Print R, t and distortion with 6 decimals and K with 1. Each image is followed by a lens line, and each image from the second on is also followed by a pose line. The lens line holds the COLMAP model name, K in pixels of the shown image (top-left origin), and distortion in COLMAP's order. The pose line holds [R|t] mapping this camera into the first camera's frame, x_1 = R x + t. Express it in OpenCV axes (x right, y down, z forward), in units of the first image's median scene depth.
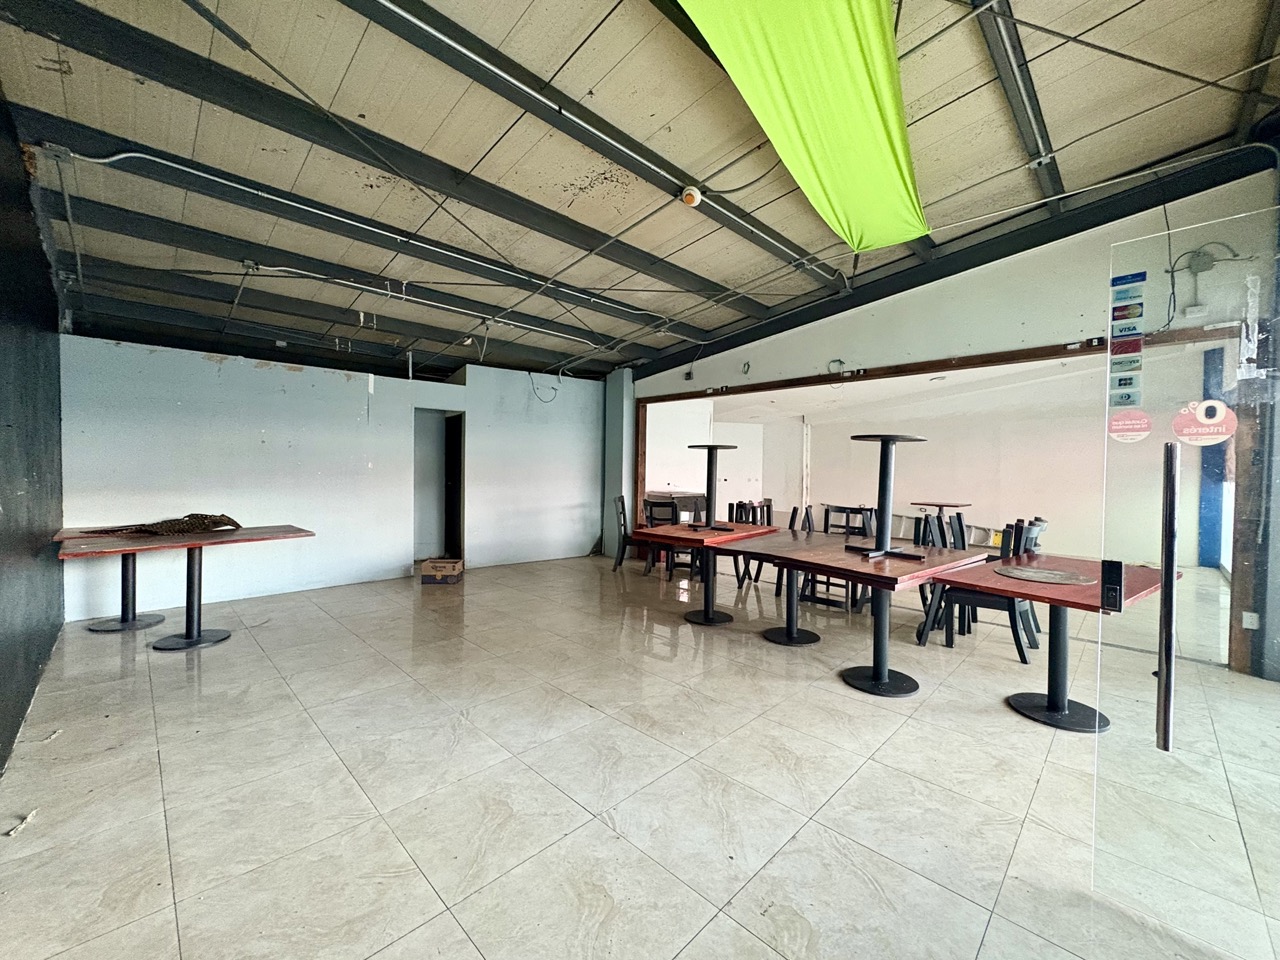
lens RADIAL K [[511.4, 0, 640.0], [0, 511.4, 480.0], [0, 0, 1]] dist [0.000669, 0.000199]
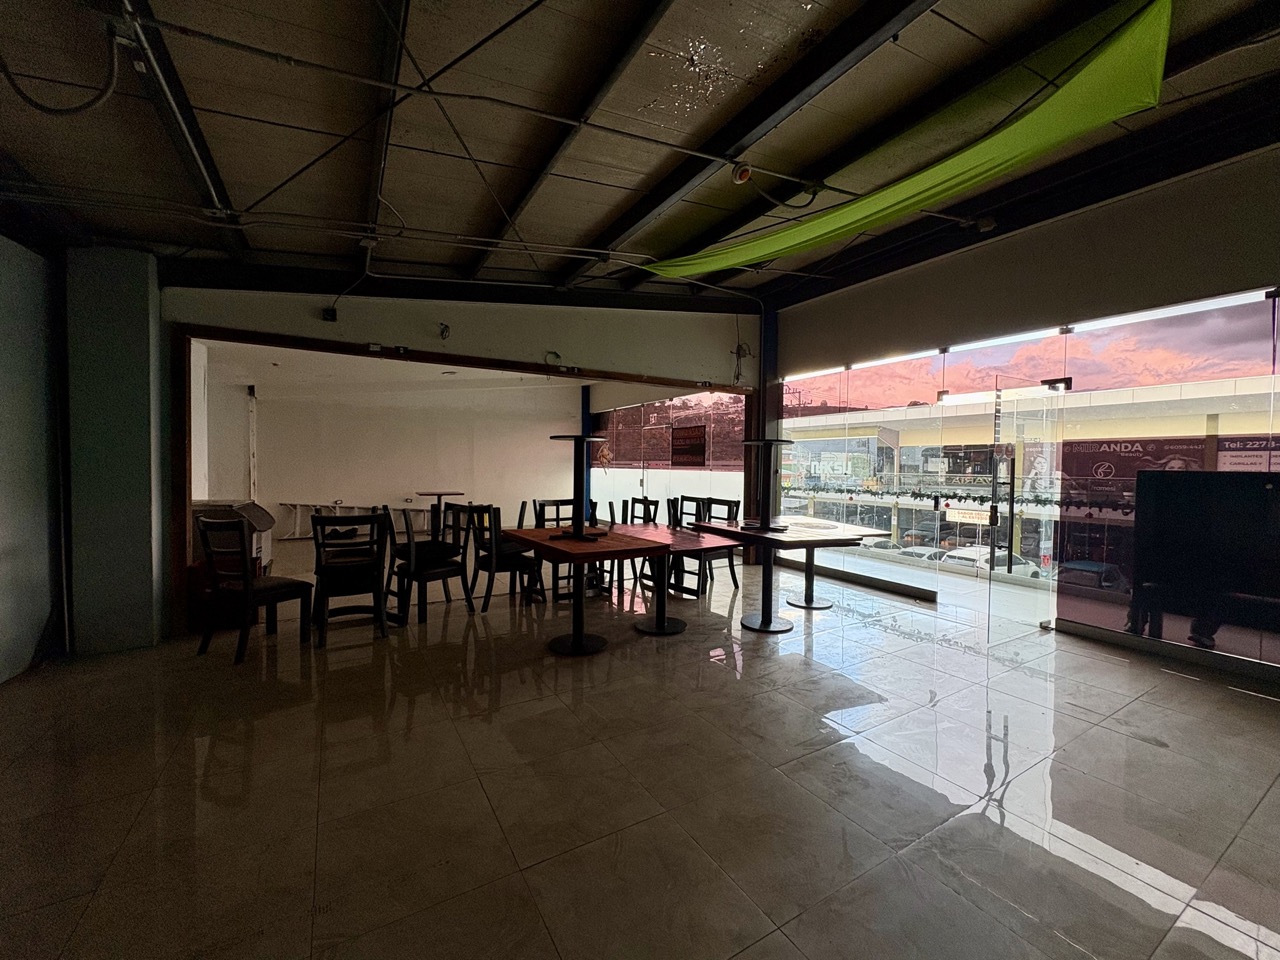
lens RADIAL K [[511.4, 0, 640.0], [0, 511.4, 480.0], [0, 0, 1]] dist [0.000669, 0.000199]
pose [[0.246701, -0.040311, 0.968253, -0.492345], [0.011332, 0.999186, 0.038711, -0.022339], [-0.969025, 0.001422, 0.246958, 0.541280]]
